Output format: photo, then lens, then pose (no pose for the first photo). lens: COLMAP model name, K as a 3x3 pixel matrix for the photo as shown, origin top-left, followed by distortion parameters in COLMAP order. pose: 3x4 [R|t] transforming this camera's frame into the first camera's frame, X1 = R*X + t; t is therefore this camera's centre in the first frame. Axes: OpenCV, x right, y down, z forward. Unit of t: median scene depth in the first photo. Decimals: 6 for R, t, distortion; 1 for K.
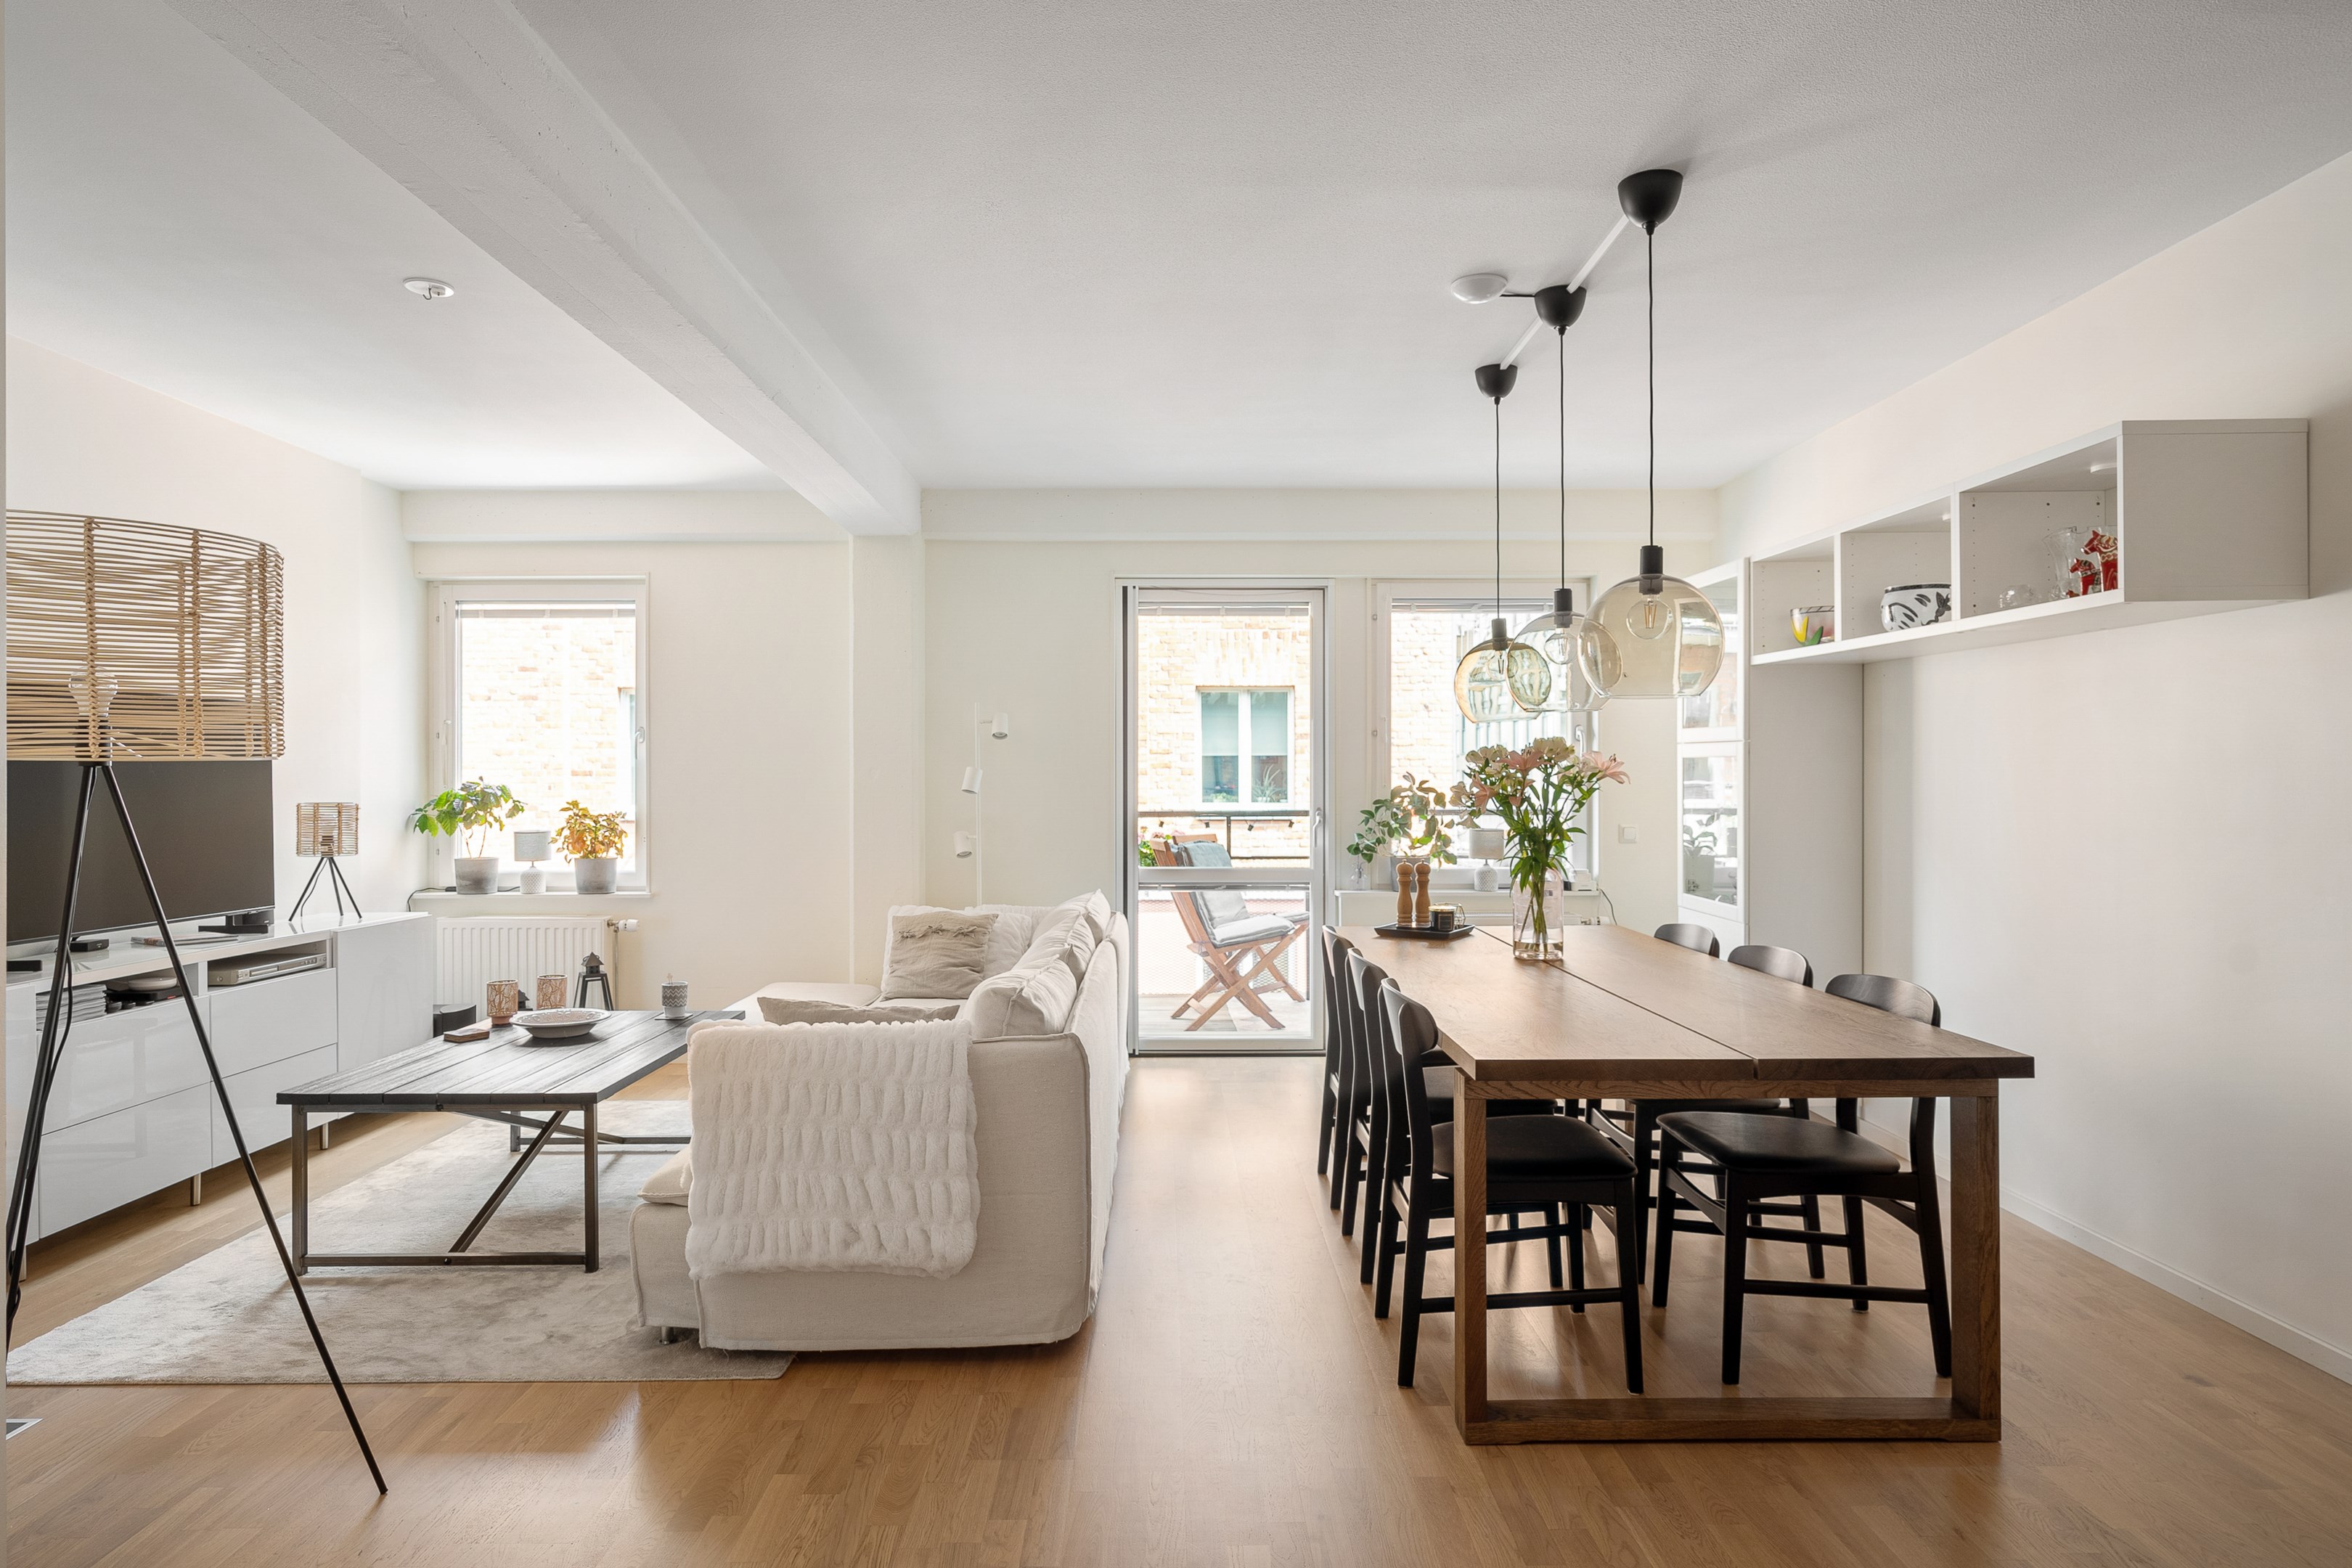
lens RADIAL K [[1337.3, 0, 1173.5], [0, 1337.3, 775.1], [0, 0, 1]] dist [-0.001403, 0.000390]
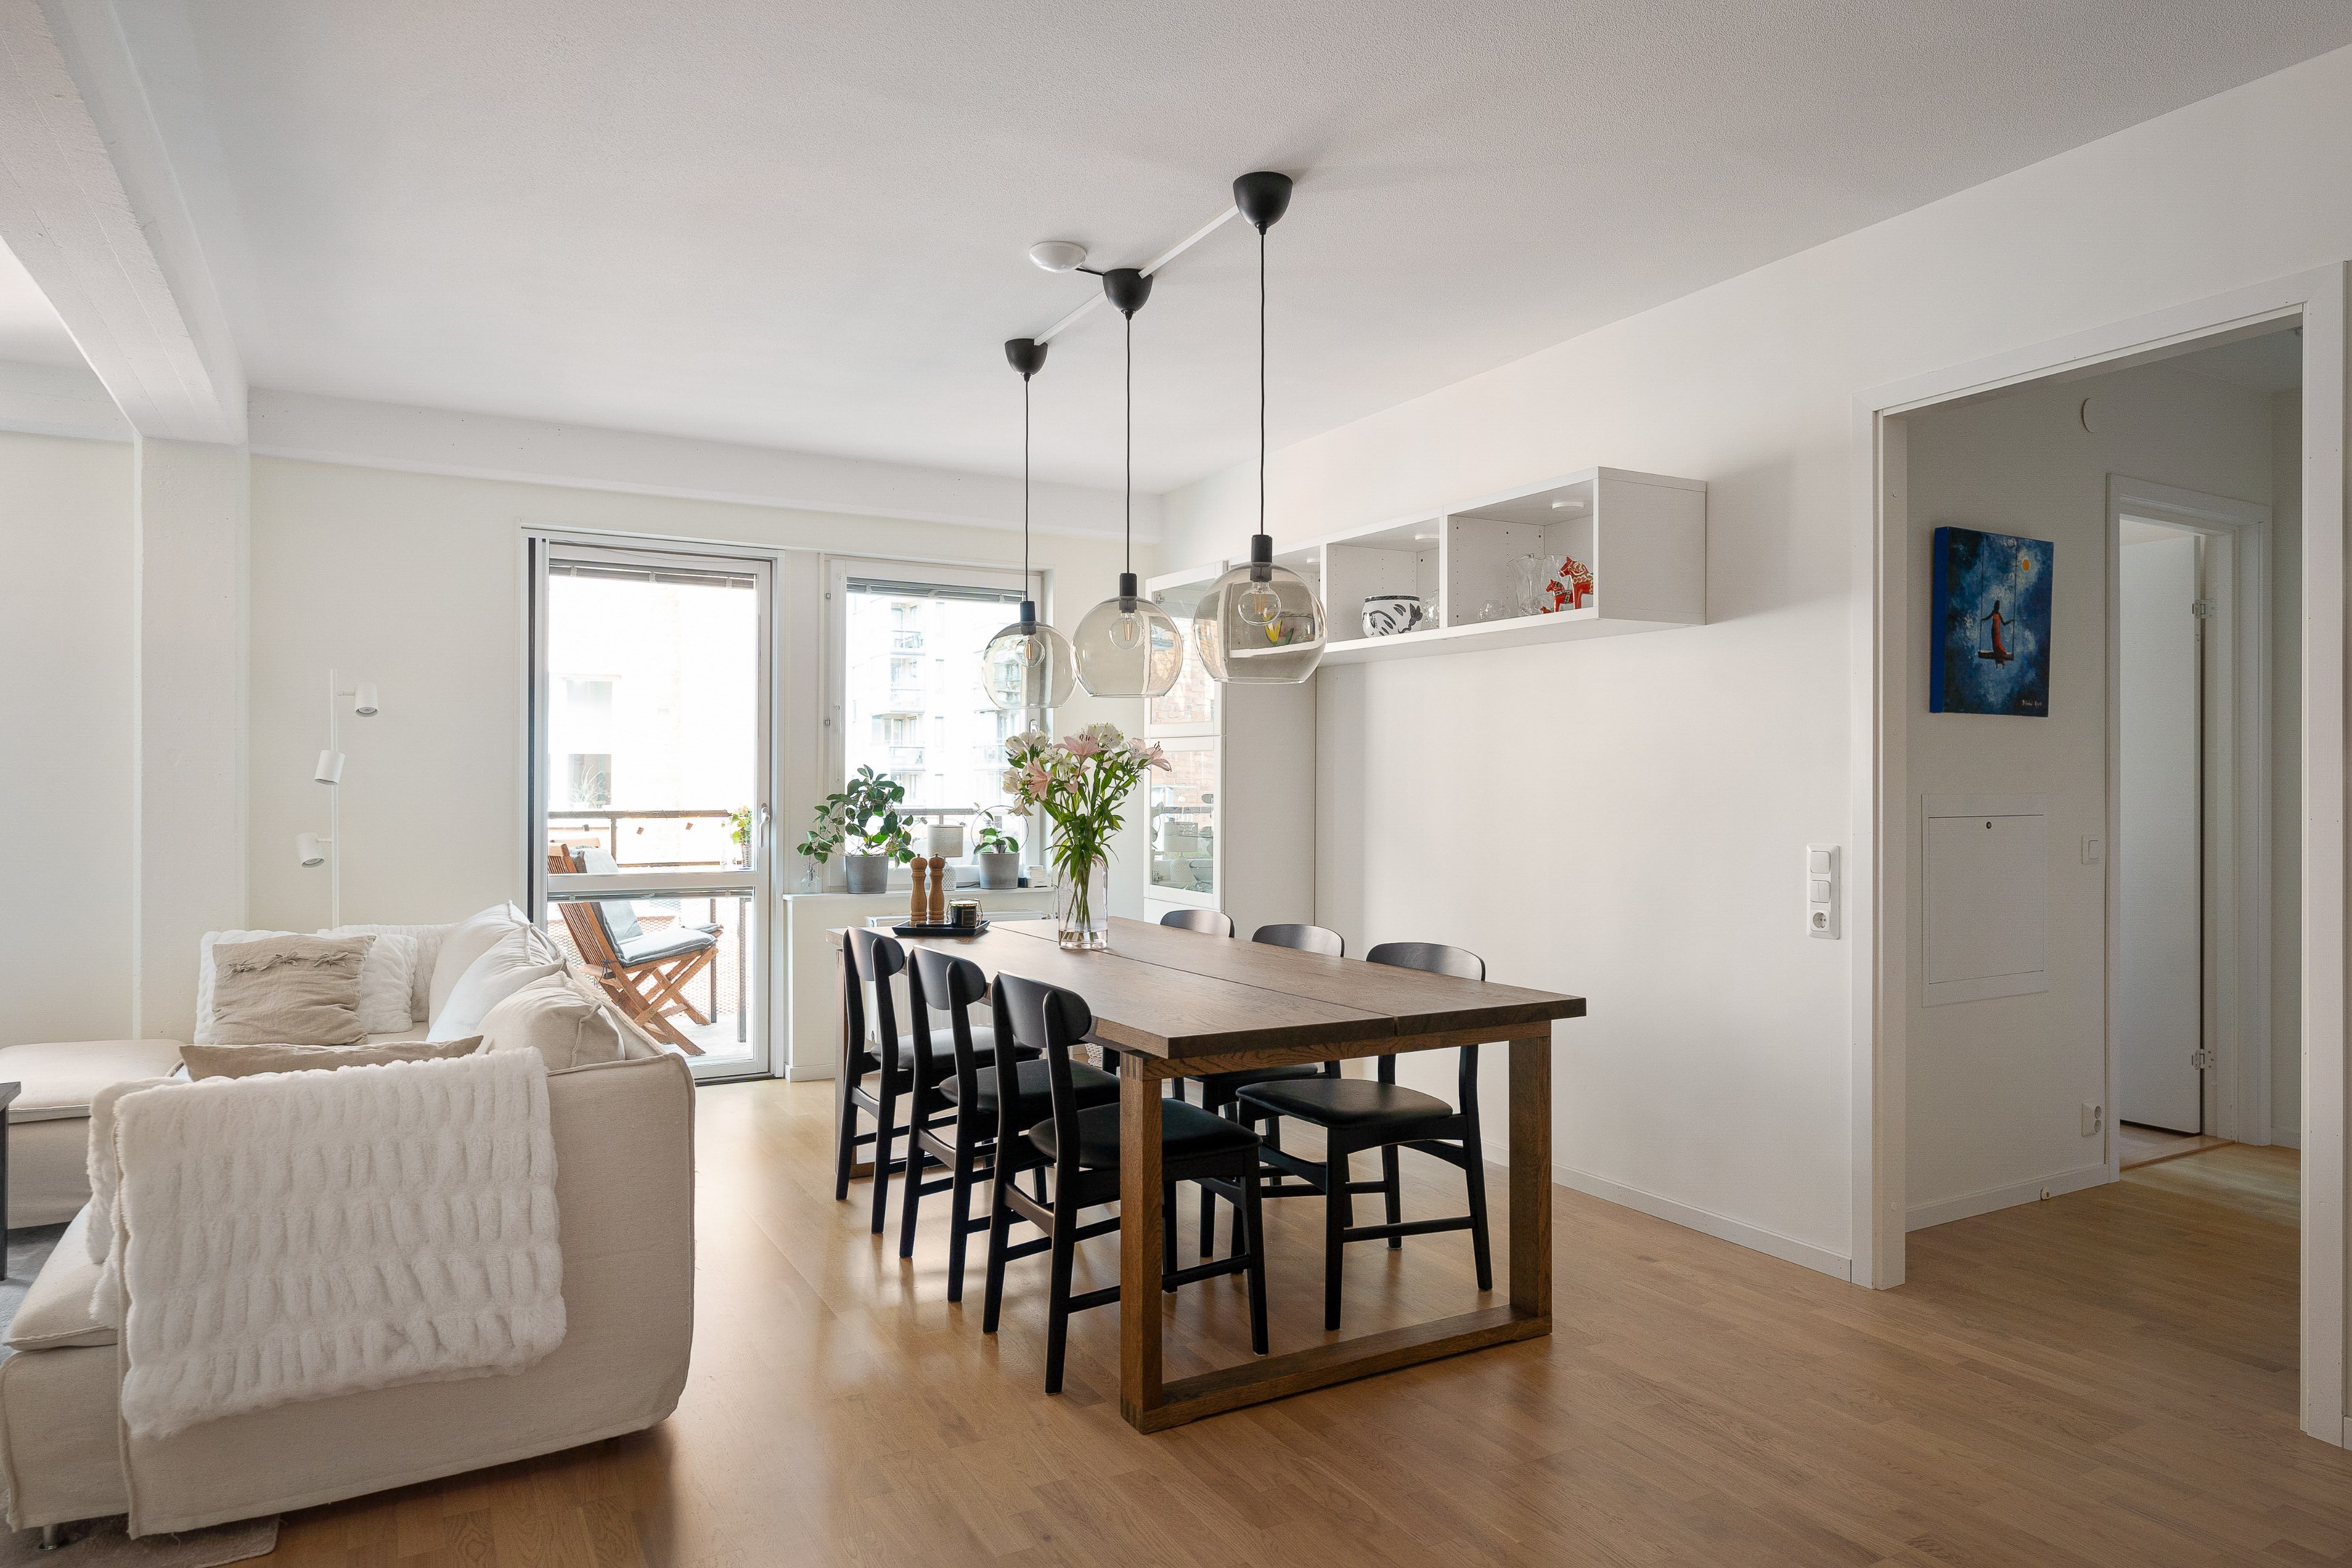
lens RADIAL K [[1414.3, 0, 1163.8], [0, 1414.3, 786.5], [0, 0, 1]] dist [0.000775, -0.000475]
pose [[0.877686, 0.005817, 0.479200, -0.190721], [-0.006549, 0.999979, -0.000144, 0.019427], [-0.479191, -0.003012, 0.877706, 0.061540]]
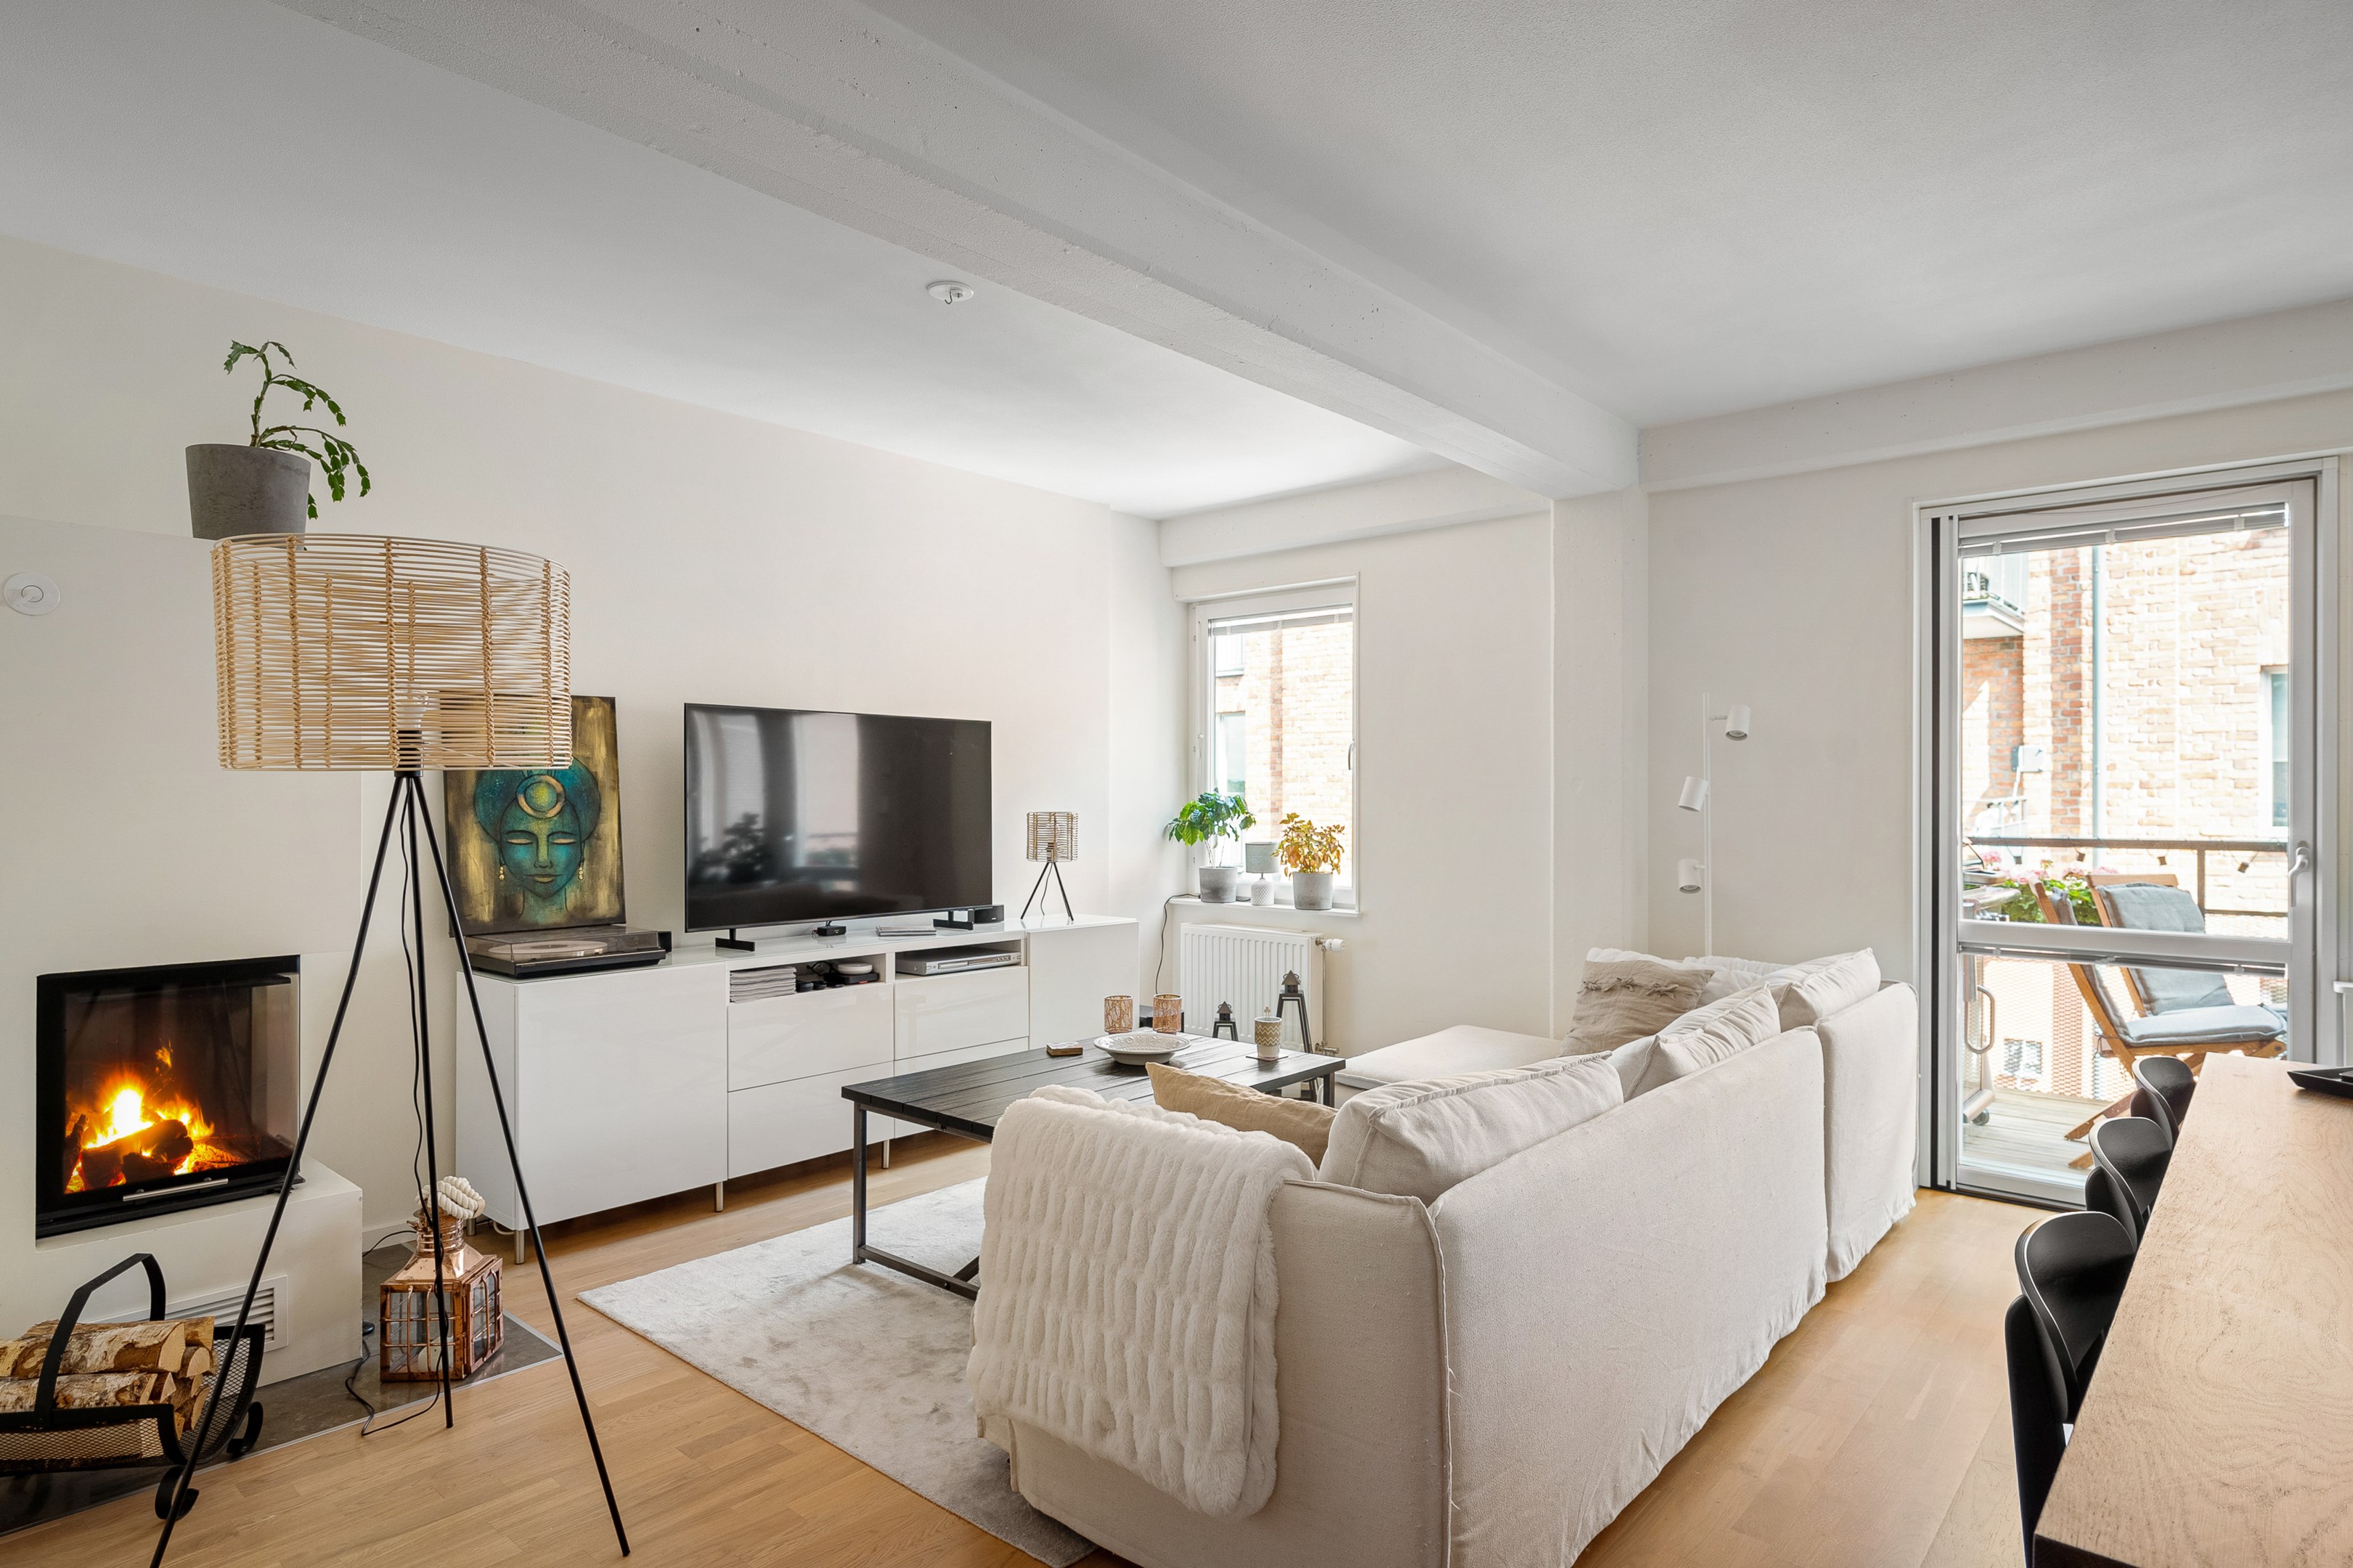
lens RADIAL K [[1294.8, 0, 1176.5], [0, 1294.8, 784.0], [0, 0, 1]] dist [-0.002923, 0.000216]
pose [[0.747230, -0.001375, -0.664564, 0.198606], [-0.000805, 0.999995, -0.002974, 0.001098], [0.664565, 0.002757, 0.747225, 0.389228]]
